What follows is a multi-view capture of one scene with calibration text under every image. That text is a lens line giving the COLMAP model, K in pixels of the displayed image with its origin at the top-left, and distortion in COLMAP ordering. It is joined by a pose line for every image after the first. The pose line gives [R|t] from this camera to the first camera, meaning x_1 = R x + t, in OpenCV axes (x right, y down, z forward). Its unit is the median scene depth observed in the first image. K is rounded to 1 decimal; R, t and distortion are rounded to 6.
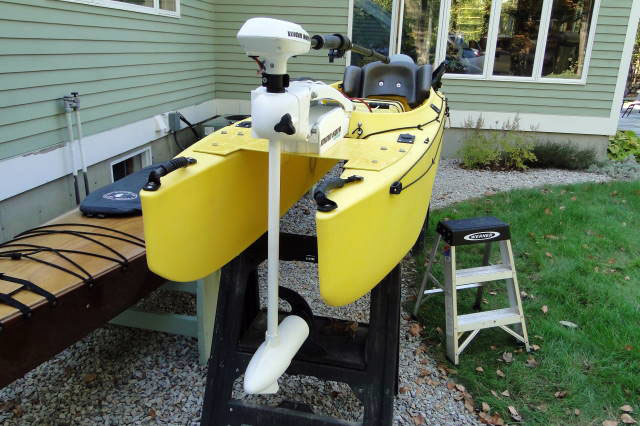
lens RADIAL K [[530.8, 0, 320.0], [0, 530.8, 213.0], [0, 0, 1]] dist [0.001477, 0.001170]
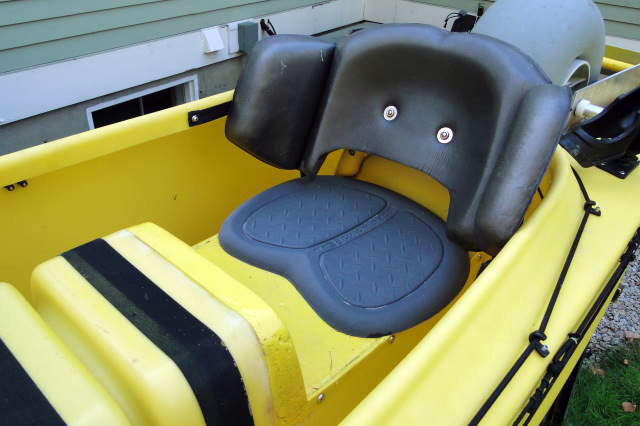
lens RADIAL K [[530.8, 0, 320.0], [0, 530.8, 213.0], [0, 0, 1]] dist [0.001477, 0.001170]
pose [[0.881178, 0.259501, -0.395203, 0.126364], [-0.162733, 0.951302, 0.261807, -0.161419], [0.443896, -0.166386, 0.880495, 0.454167]]
